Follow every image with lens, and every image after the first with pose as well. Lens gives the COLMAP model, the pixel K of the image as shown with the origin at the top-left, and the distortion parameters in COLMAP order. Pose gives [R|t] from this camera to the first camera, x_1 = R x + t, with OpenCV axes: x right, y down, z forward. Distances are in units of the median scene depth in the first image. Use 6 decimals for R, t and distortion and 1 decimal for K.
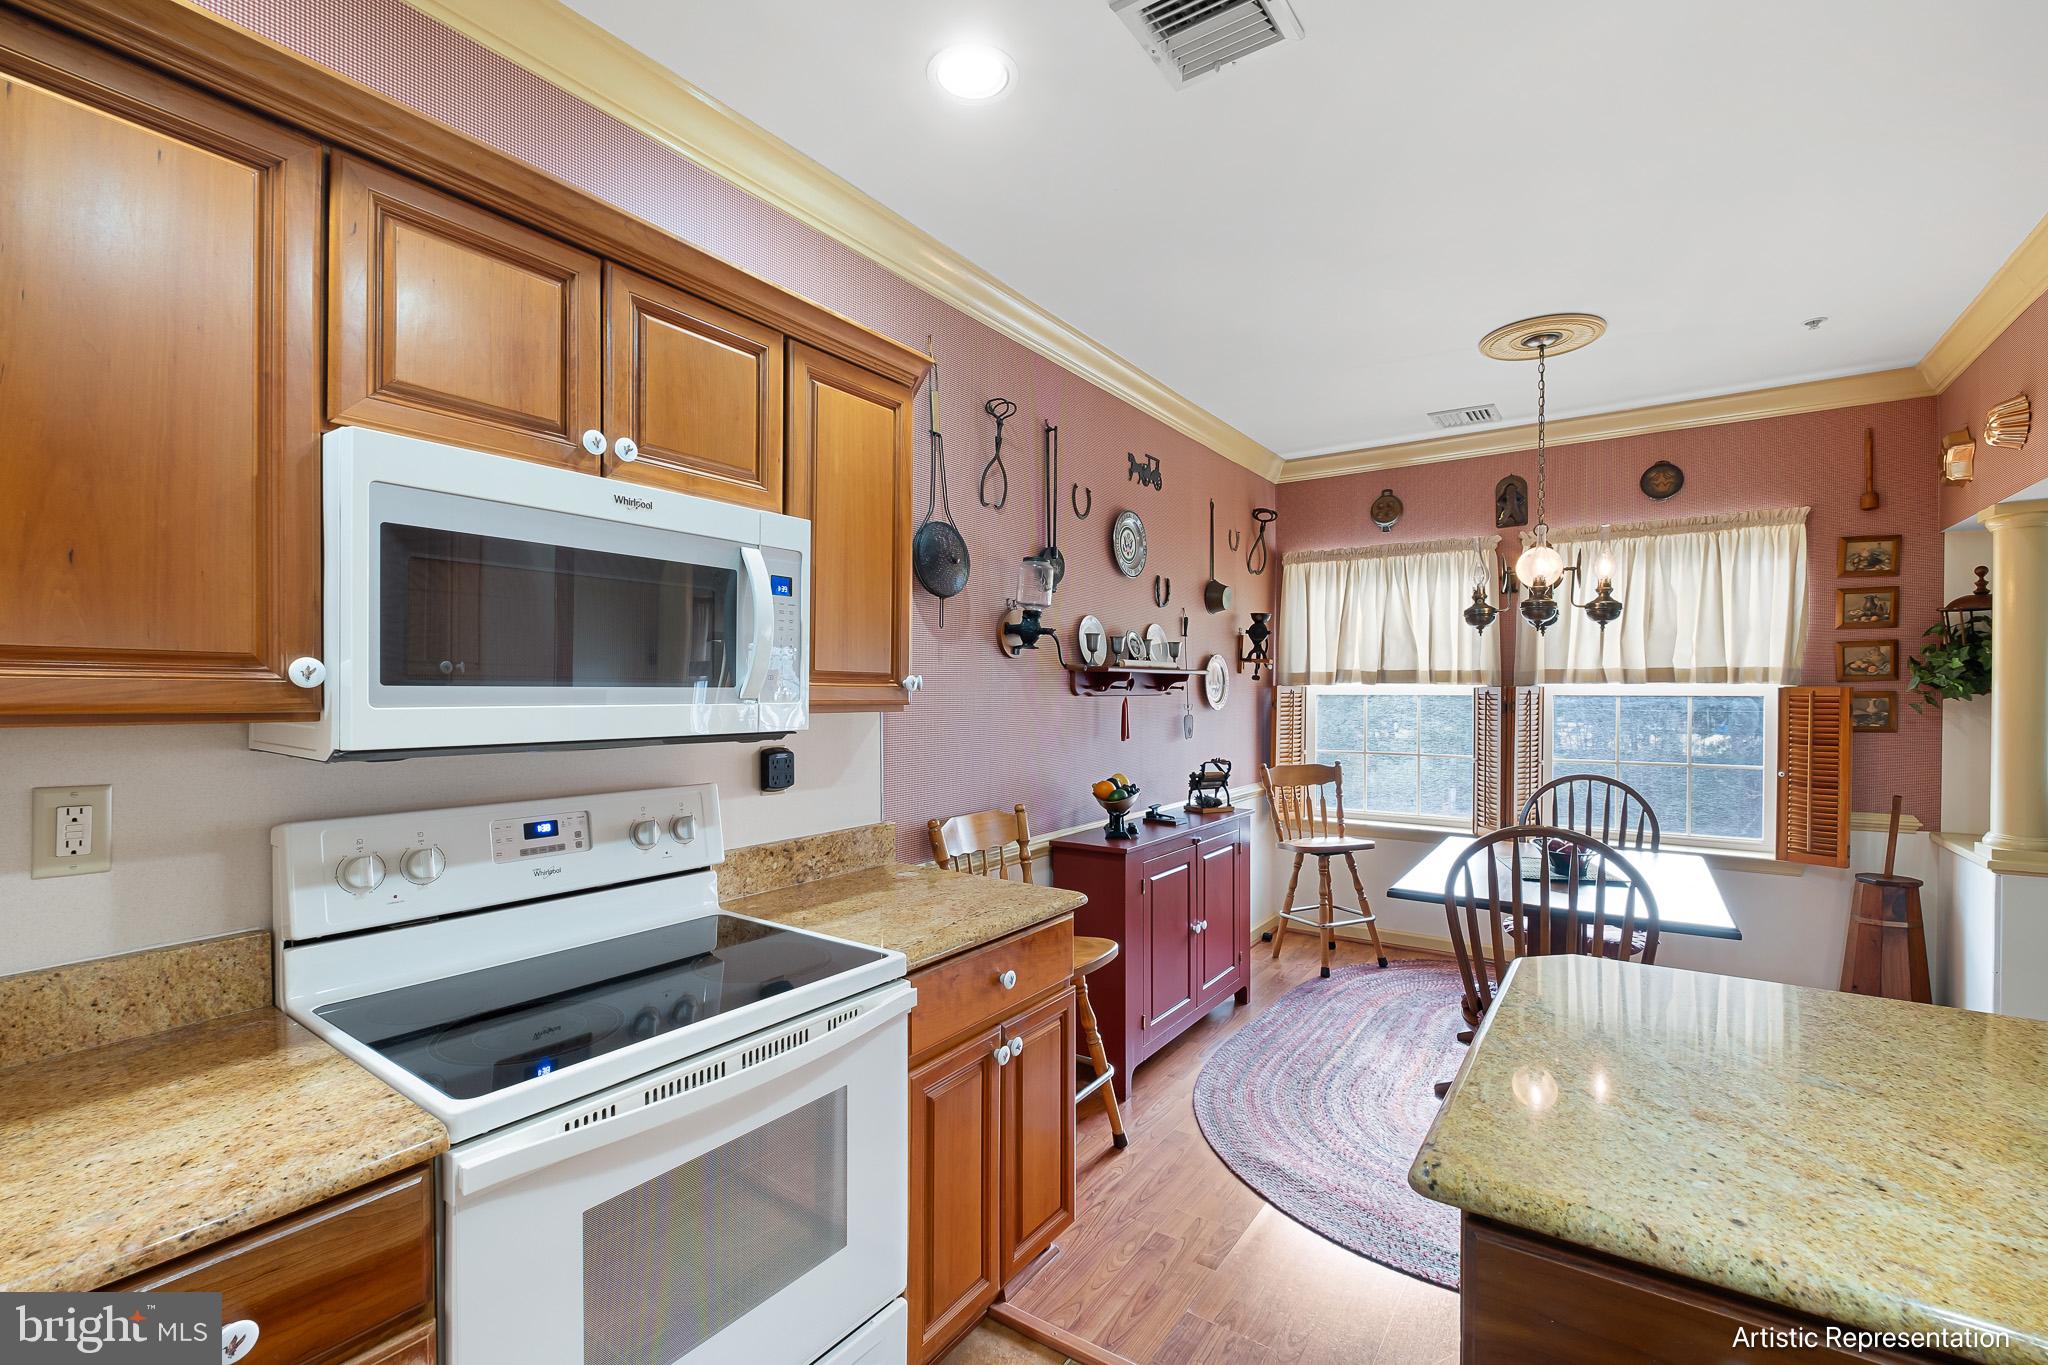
lens RADIAL K [[888.6, 0, 1021.1], [0, 888.6, 698.5], [0, 0, 1]] dist [-0.002996, -0.003689]
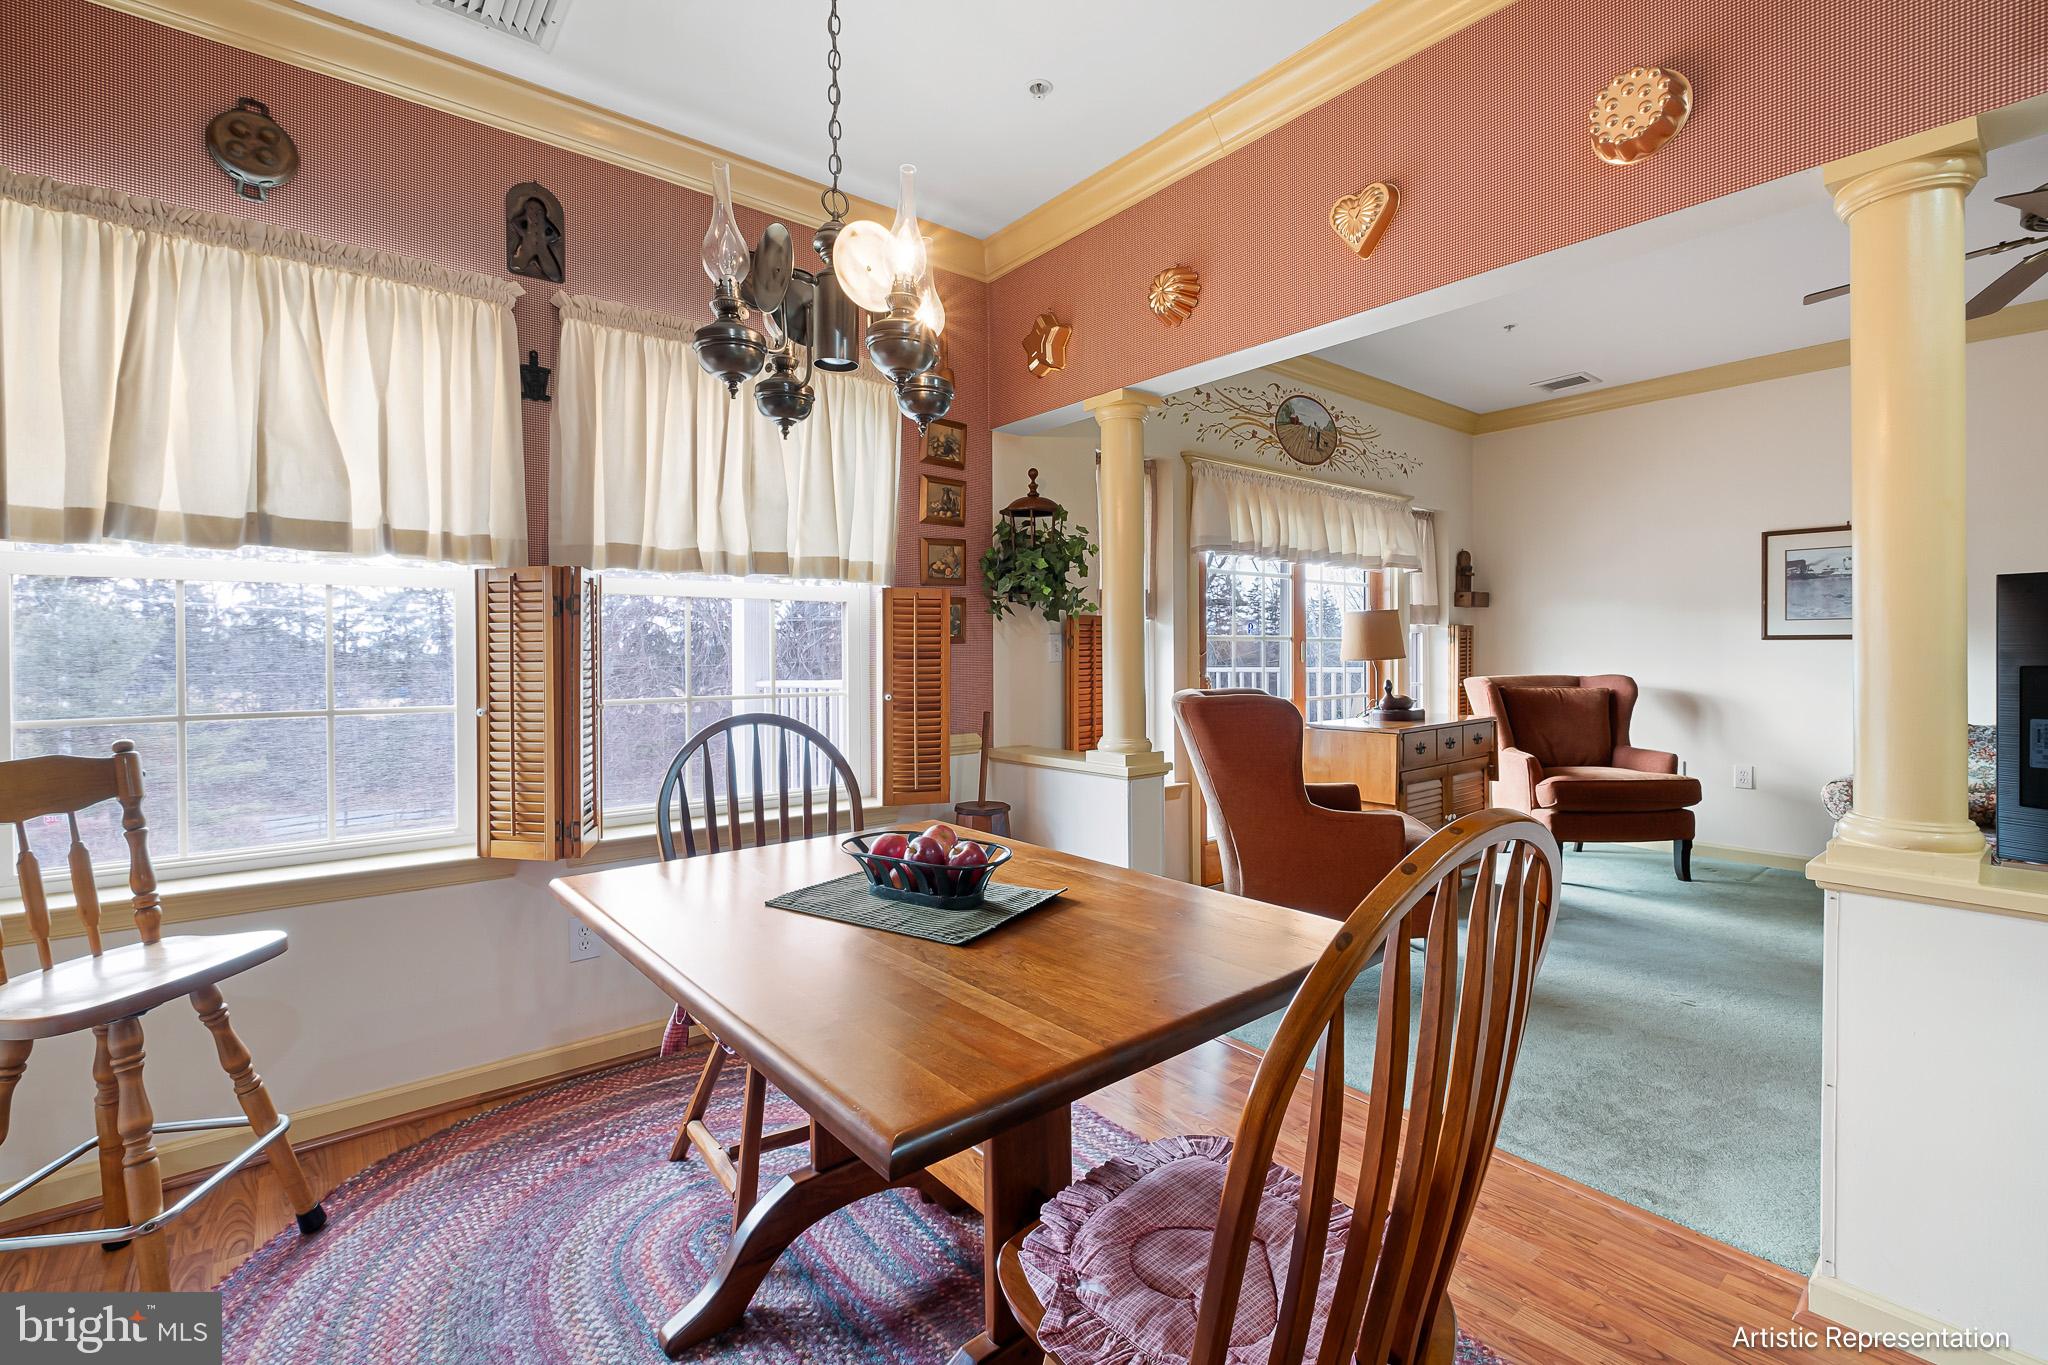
lens RADIAL K [[888.6, 0, 1008.8], [0, 888.6, 659.1], [0, 0, 1]] dist [-0.002996, -0.003689]
pose [[0.280143, -0.008921, 0.959917, 0.130411], [0.012321, 0.999908, 0.005697, 0.048537], [-0.959879, 0.010231, 0.280227, 0.684800]]
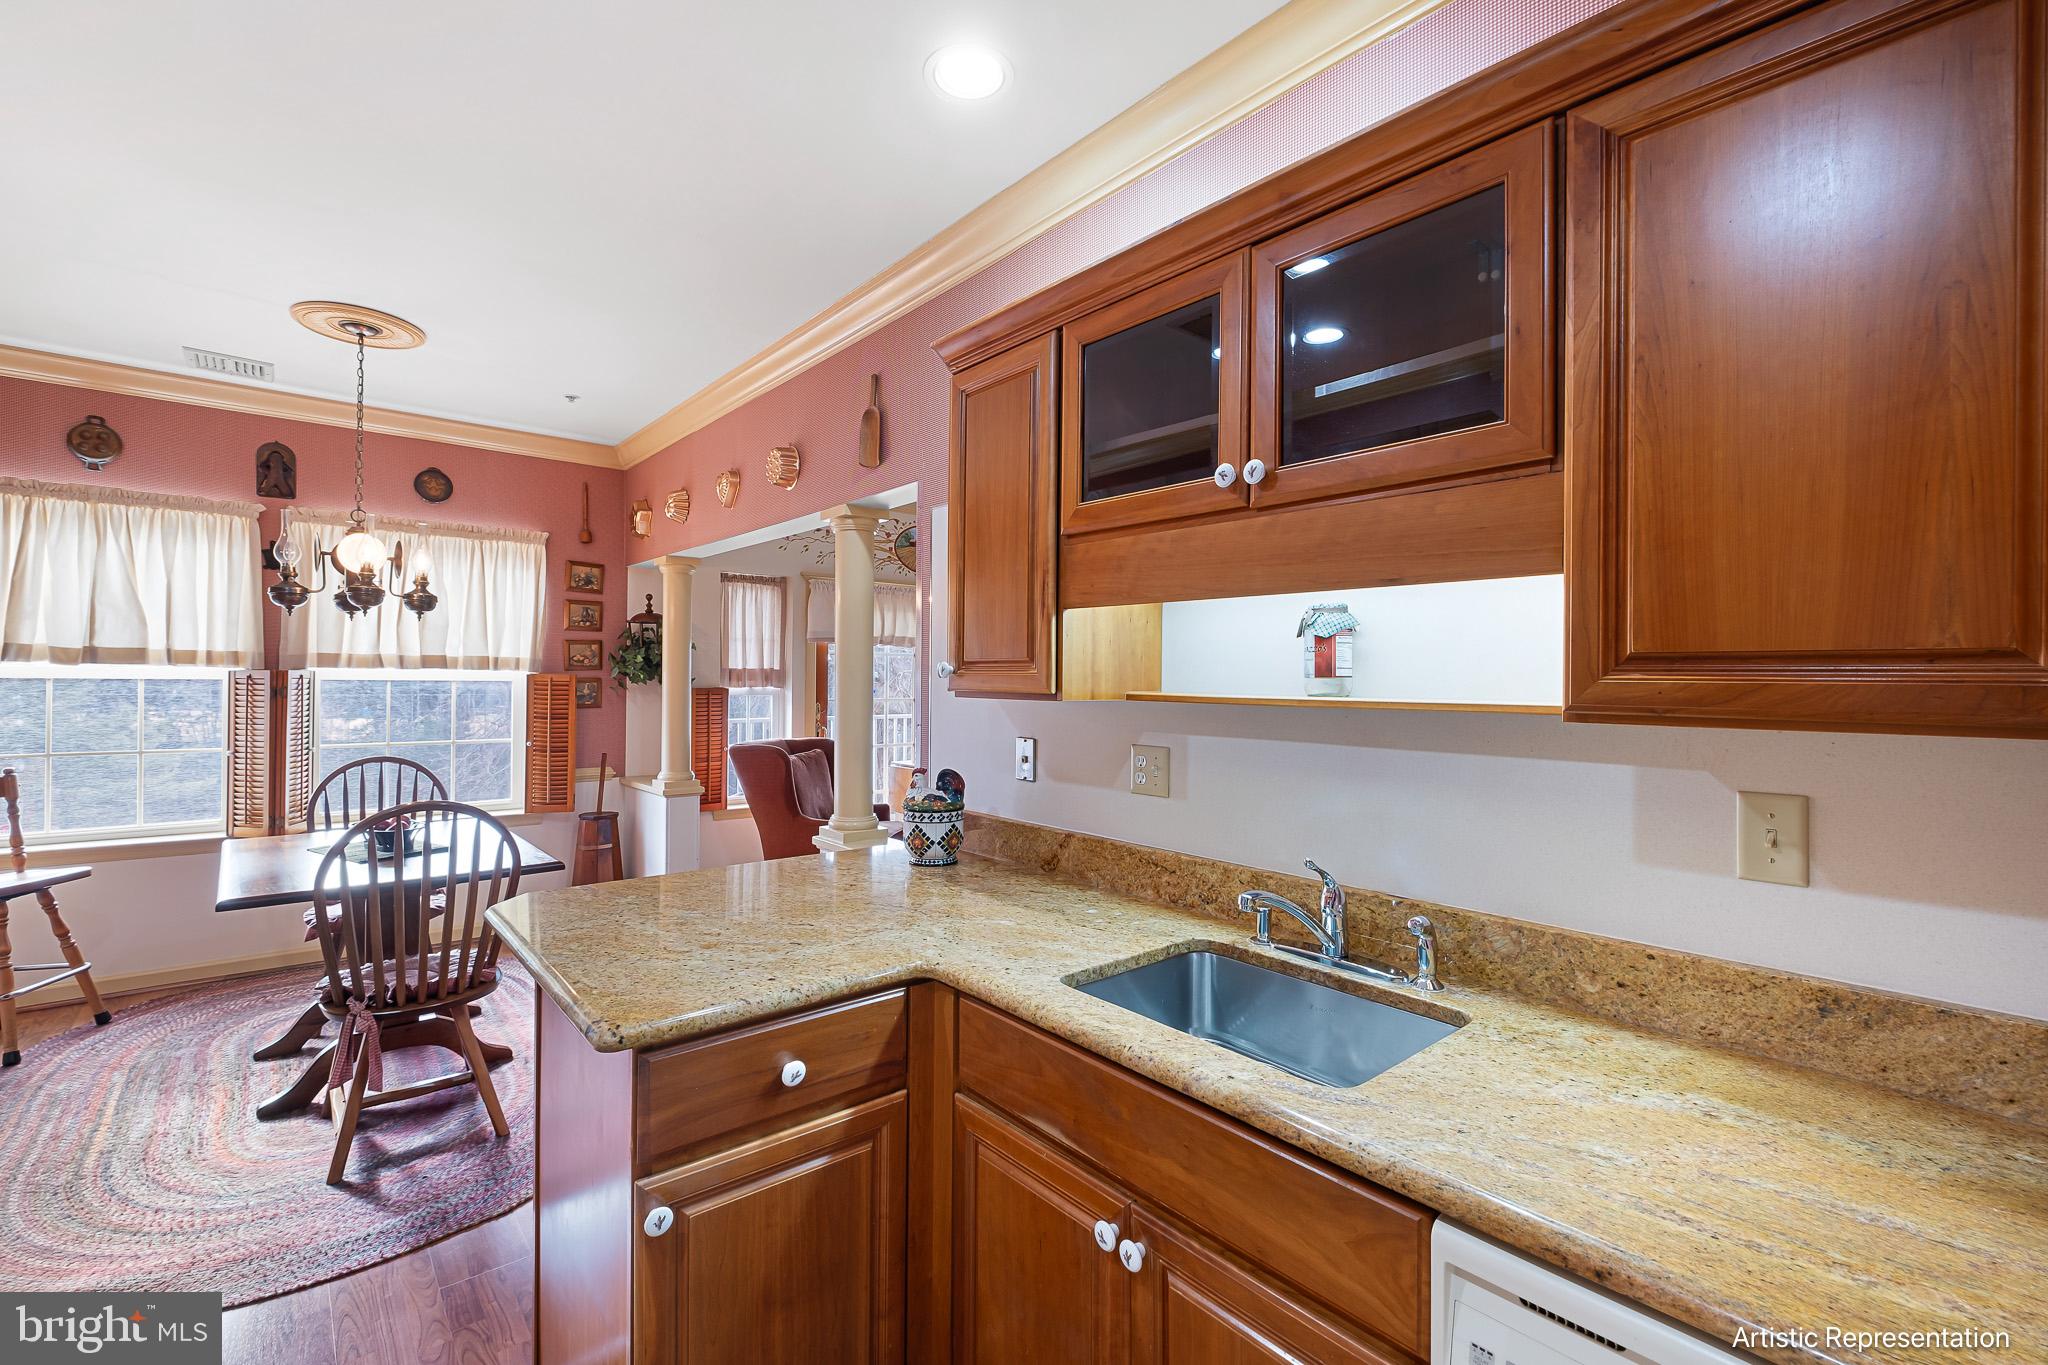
lens RADIAL K [[888.6, 0, 1034.3], [0, 888.6, 675.4], [0, 0, 1]] dist [-0.002996, -0.003689]
pose [[0.236309, 0.008712, 0.971639, -0.188040], [-0.000309, 0.999960, -0.008890, -0.000133], [-0.971678, 0.001800, 0.236303, 0.015231]]
